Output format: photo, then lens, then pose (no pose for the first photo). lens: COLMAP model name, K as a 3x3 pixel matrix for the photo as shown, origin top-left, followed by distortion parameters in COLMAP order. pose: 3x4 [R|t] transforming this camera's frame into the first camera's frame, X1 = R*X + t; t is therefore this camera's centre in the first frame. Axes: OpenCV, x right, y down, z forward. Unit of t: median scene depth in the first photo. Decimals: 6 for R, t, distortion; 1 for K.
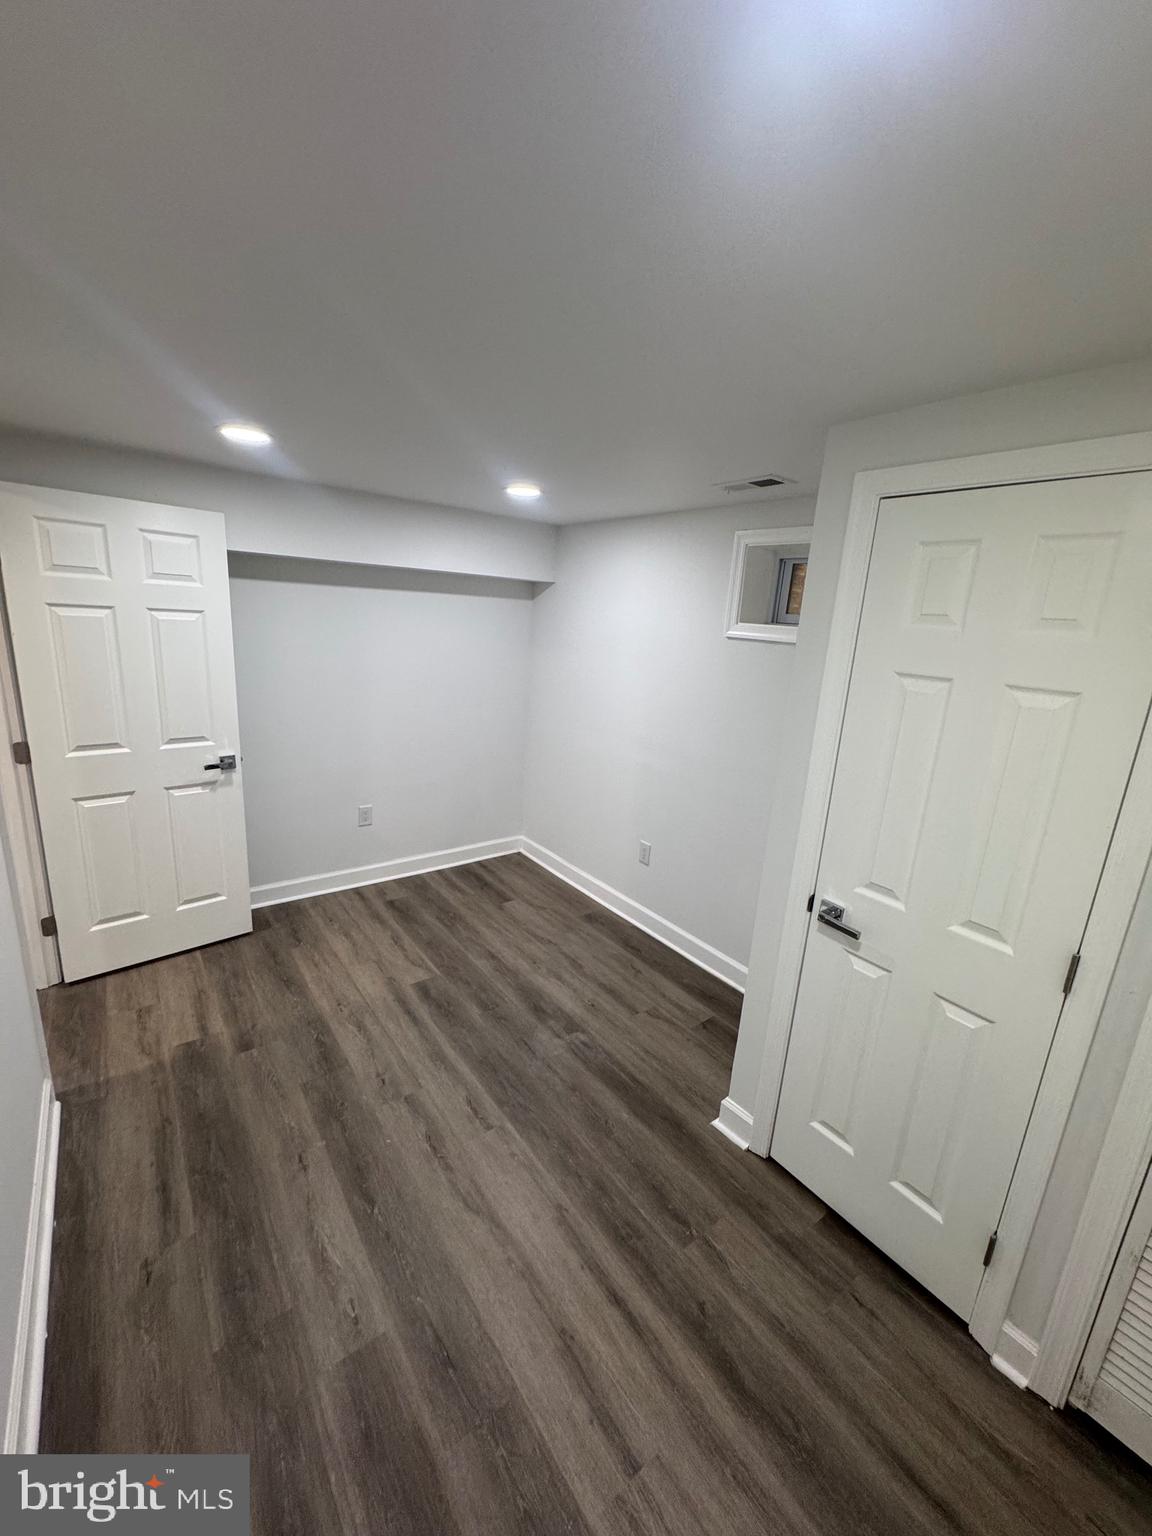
lens RADIAL K [[610.5, 0, 574.9], [0, 610.5, 767.0], [0, 0, 1]] dist [-0.001228, 0.000224]
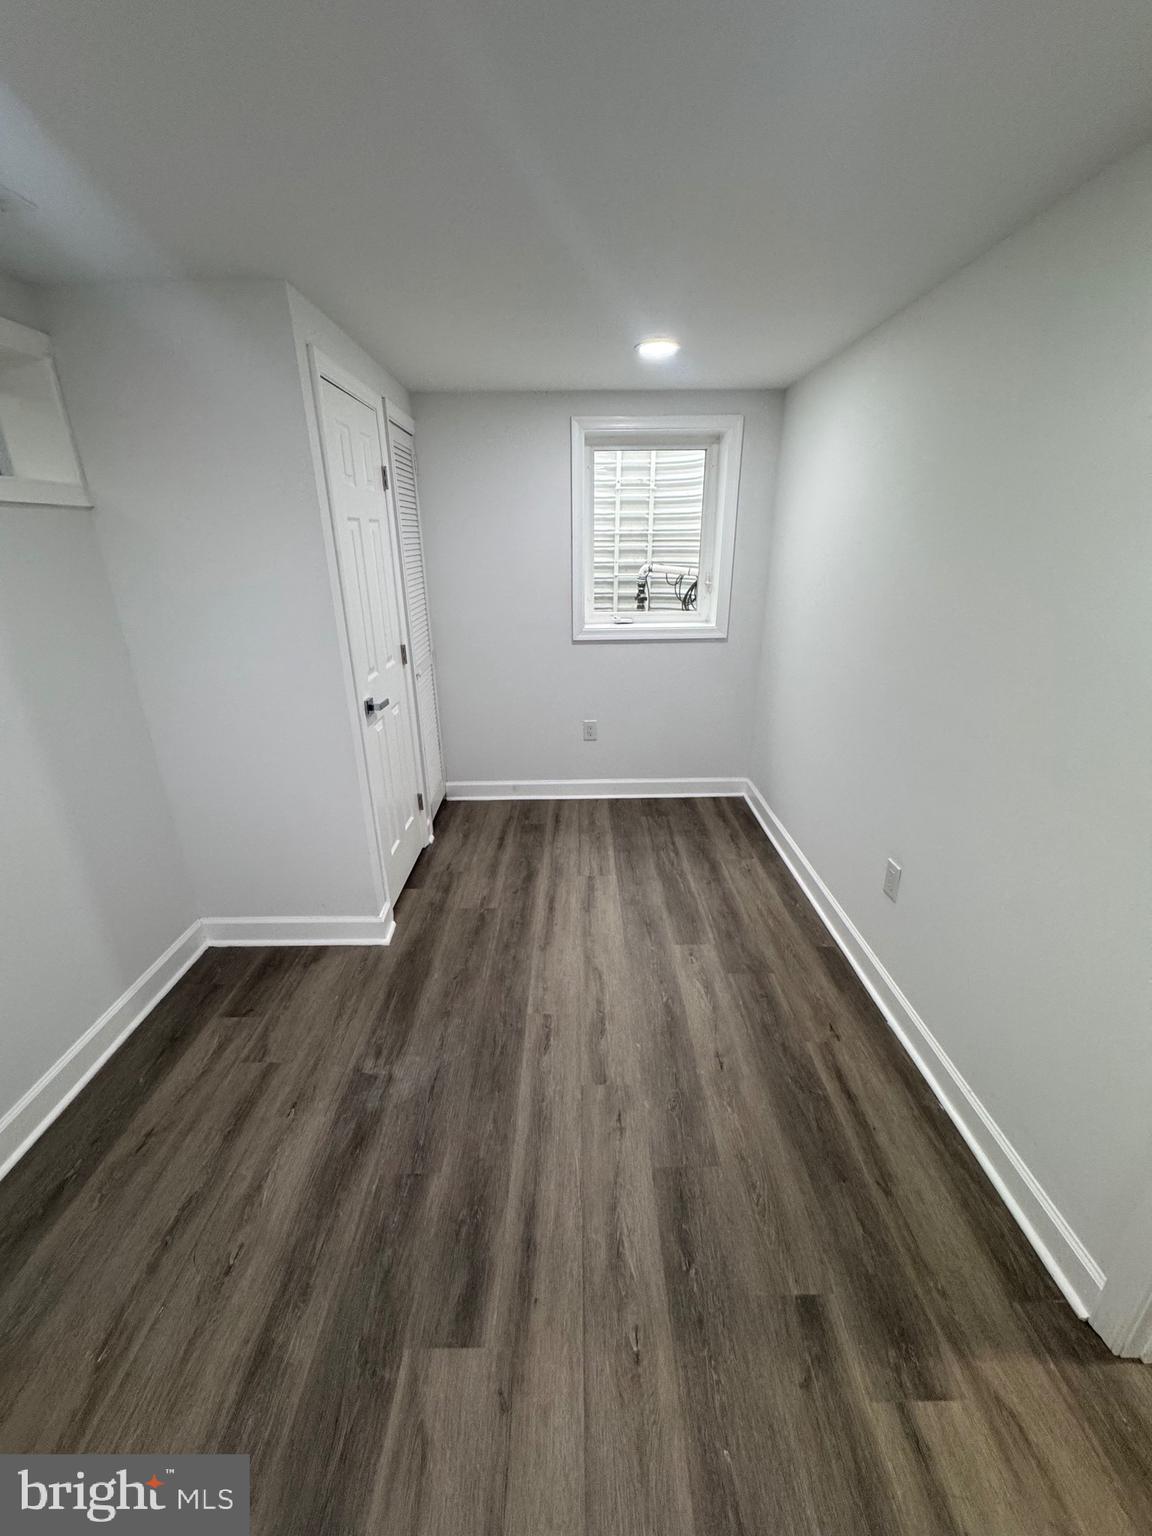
lens RADIAL K [[610.5, 0, 574.9], [0, 610.5, 767.0], [0, 0, 1]] dist [-0.001228, 0.000224]
pose [[-0.798337, -0.262737, 0.541874, -0.614850], [0.107604, 0.823092, 0.557621, -0.306867], [-0.592520, 0.503477, -0.628833, 1.395497]]
